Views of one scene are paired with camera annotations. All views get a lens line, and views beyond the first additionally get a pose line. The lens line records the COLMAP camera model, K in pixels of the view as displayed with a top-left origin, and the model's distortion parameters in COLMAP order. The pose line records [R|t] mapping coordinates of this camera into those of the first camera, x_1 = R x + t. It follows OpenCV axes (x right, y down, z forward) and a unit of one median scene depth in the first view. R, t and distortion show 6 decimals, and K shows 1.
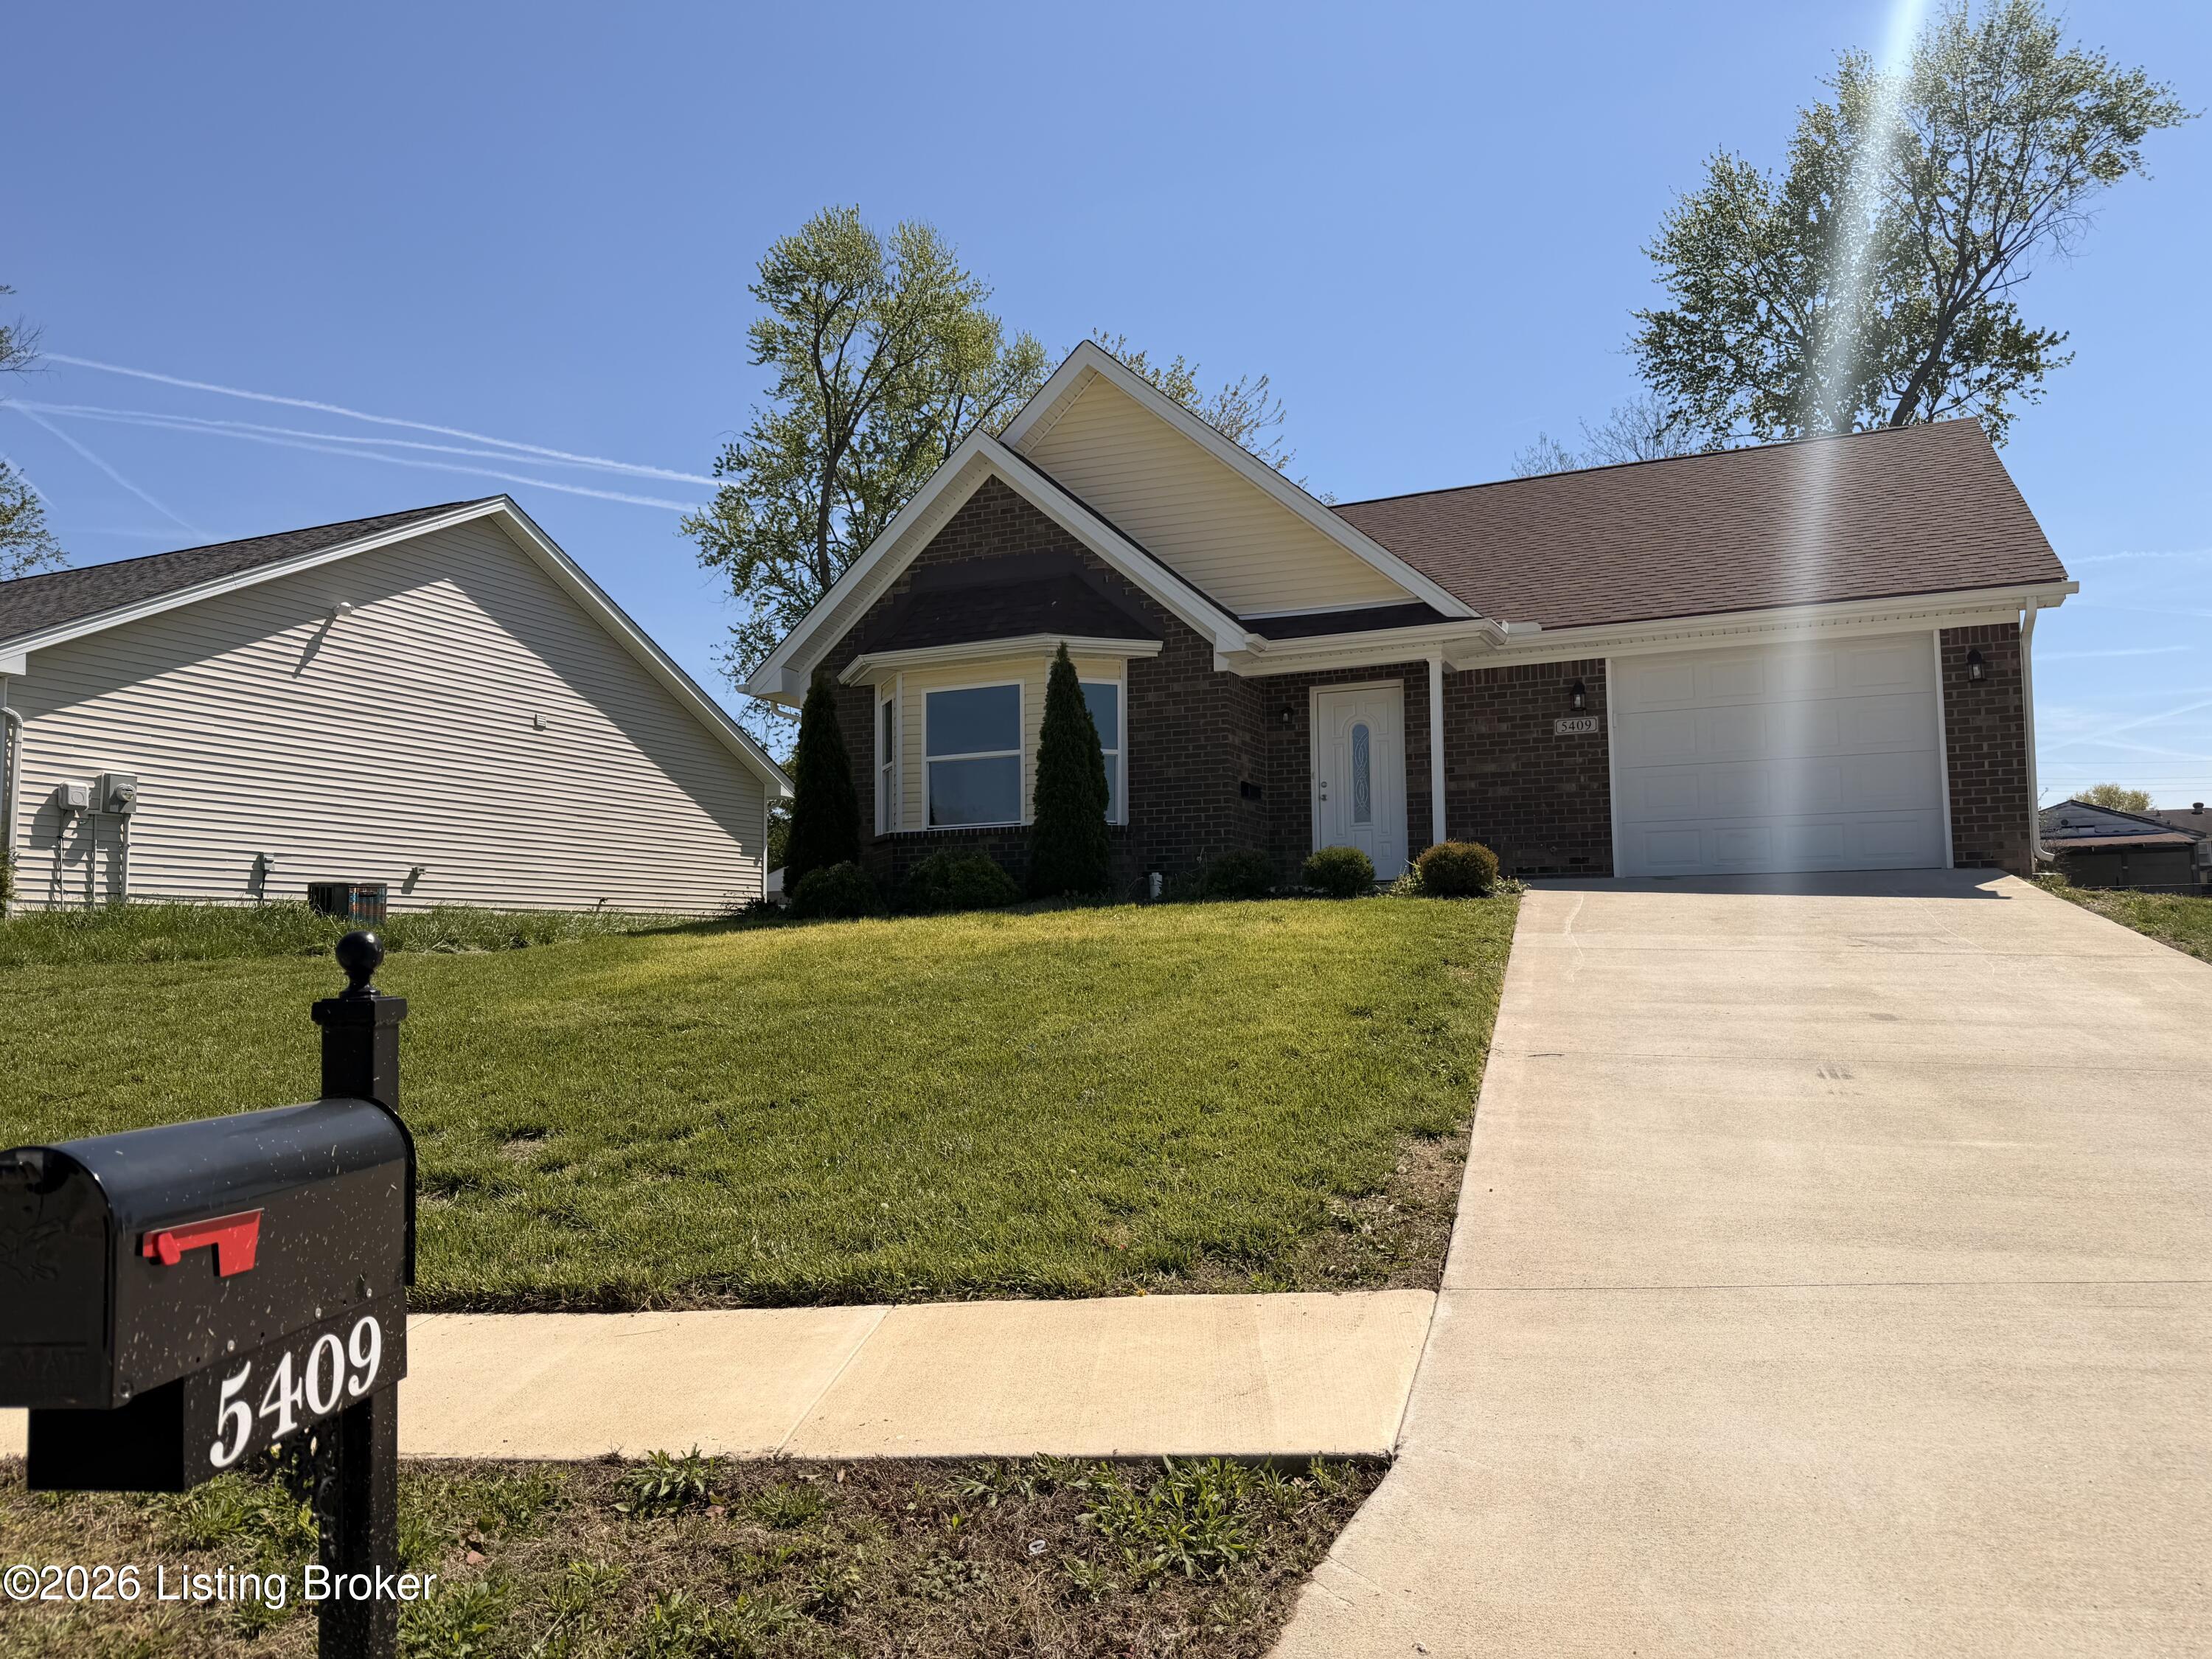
lens RADIAL K [[1535.6, 0, 1105.4], [0, 1535.6, 834.0], [0, 0, 1]] dist [0.005353, -0.002113]
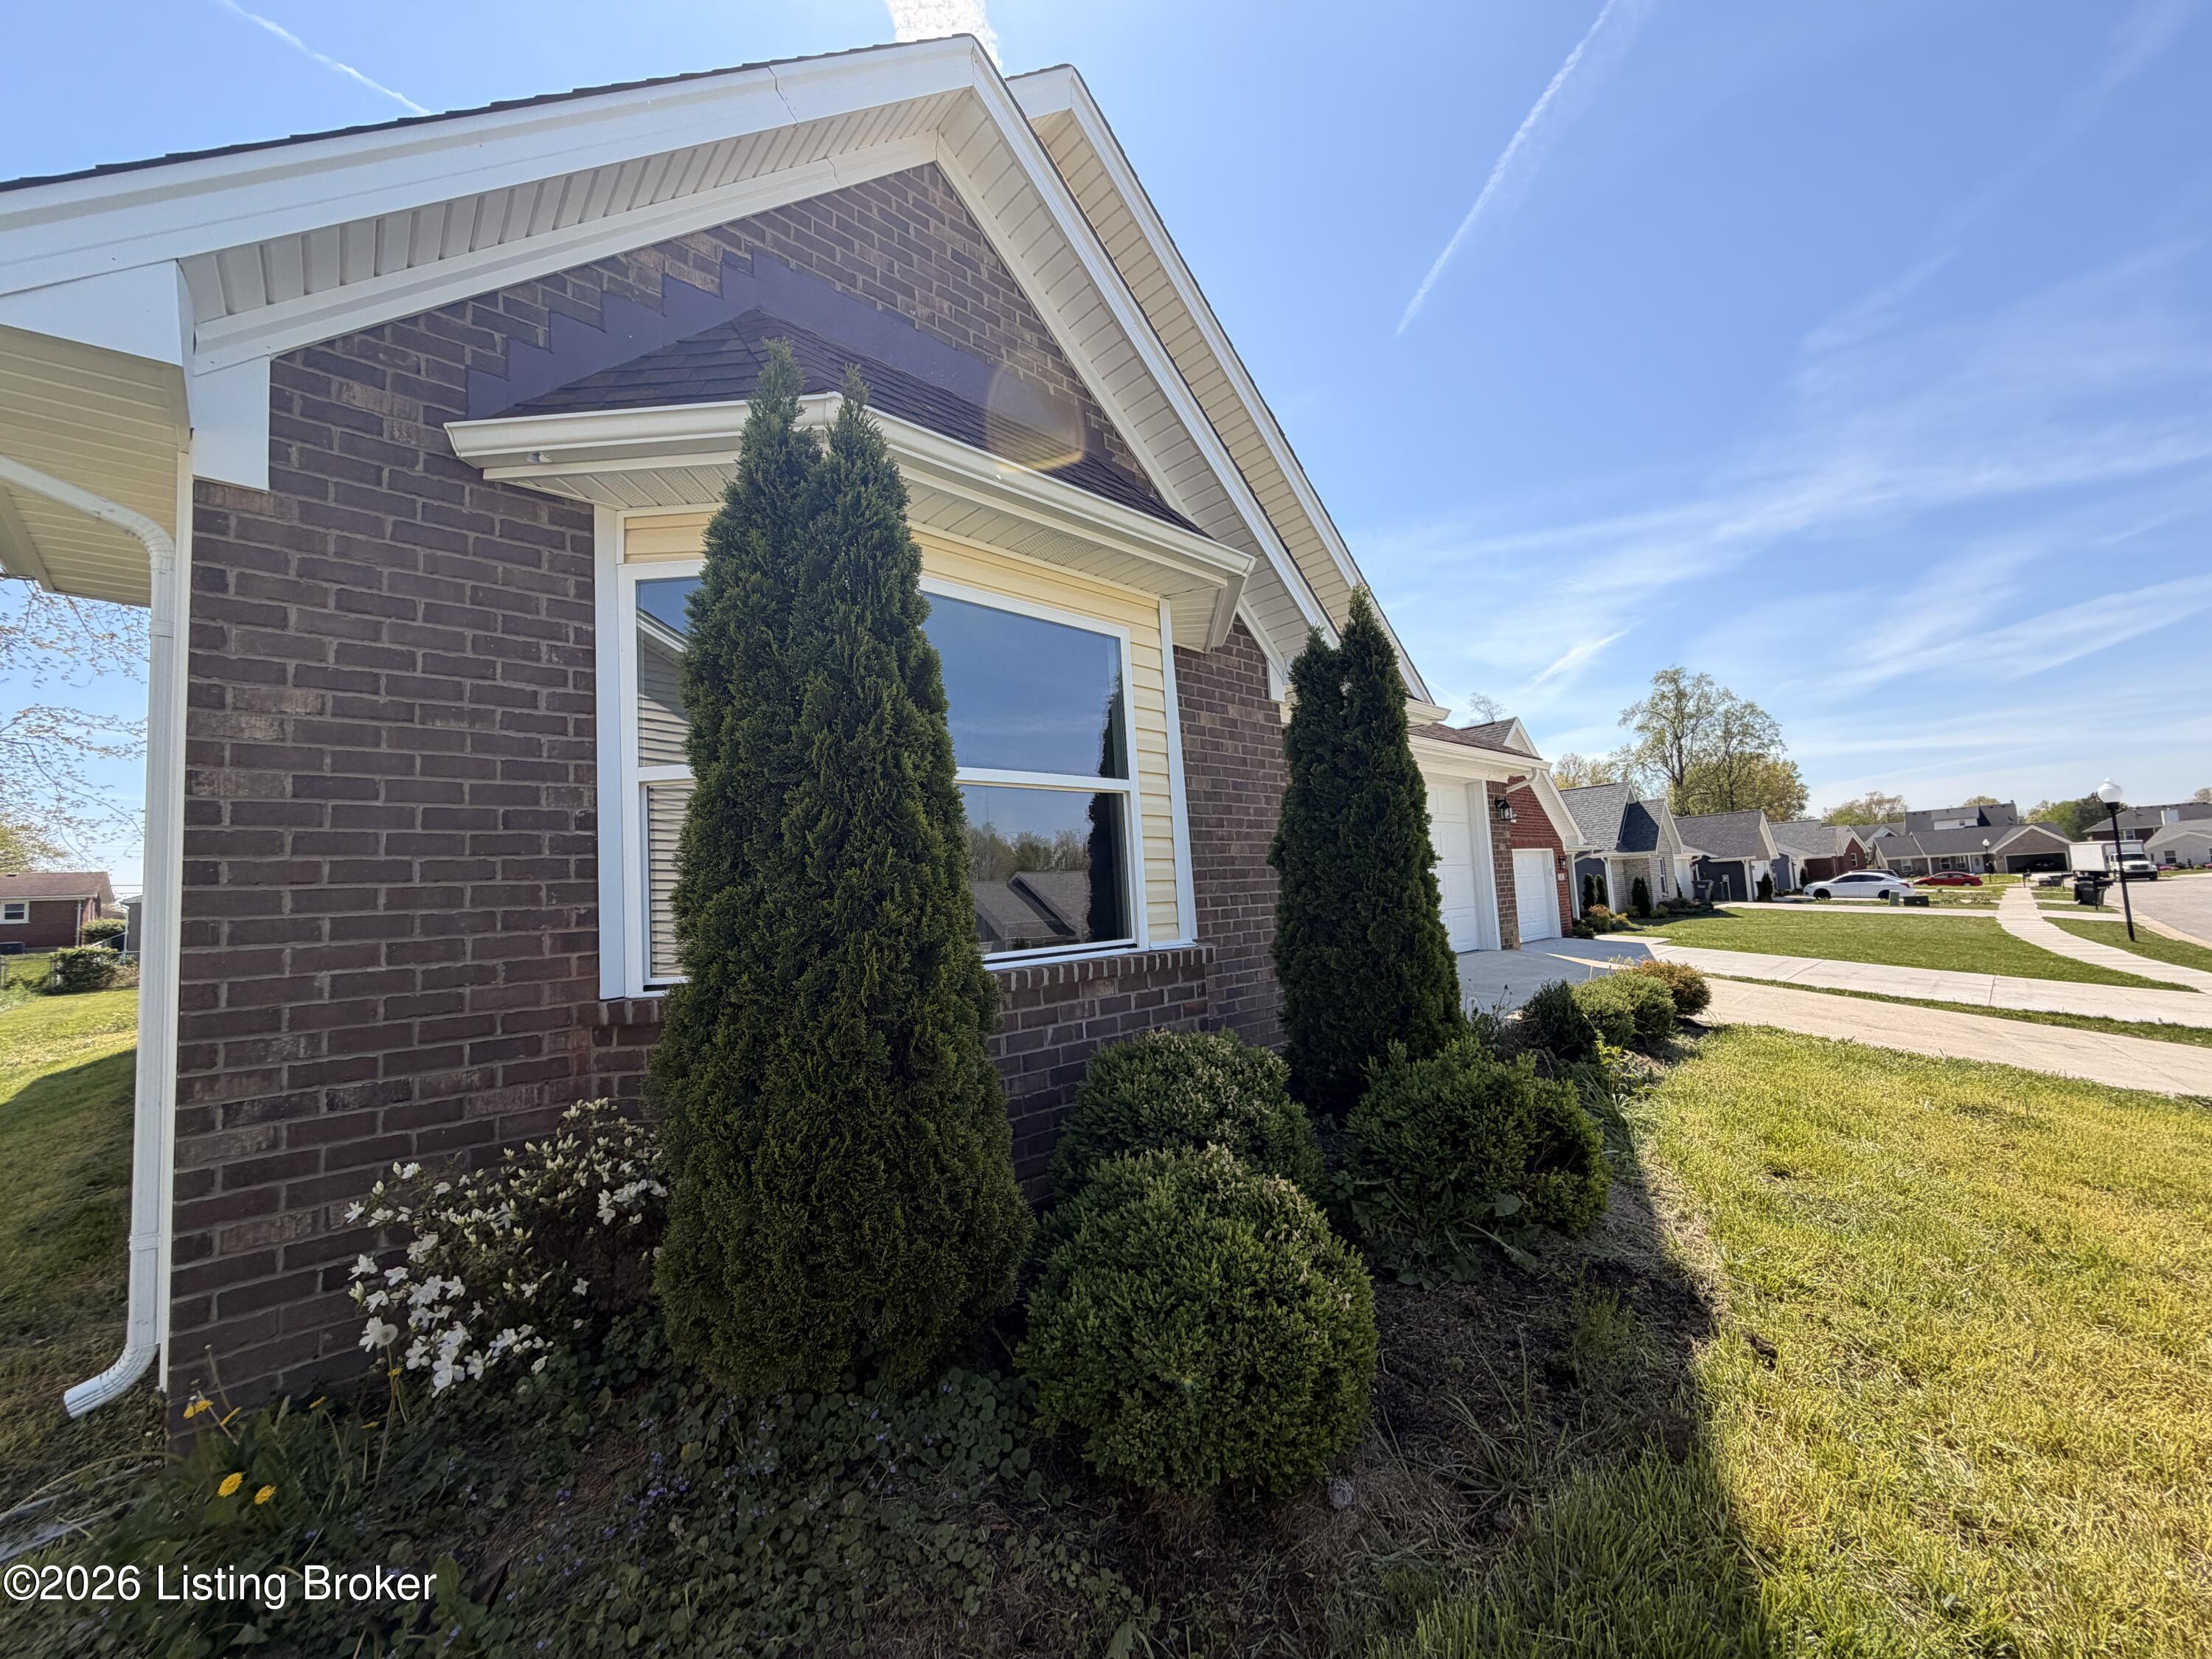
lens RADIAL K [[884.0, 0, 1110.3], [0, 884.0, 828.6], [0, 0, 1]] dist [0.000556, 0.000315]
pose [[0.387058, 0.072004, 0.919240, -0.272586], [-0.023246, 0.997391, -0.068337, -0.021269], [-0.921762, 0.005081, 0.387722, 0.834983]]
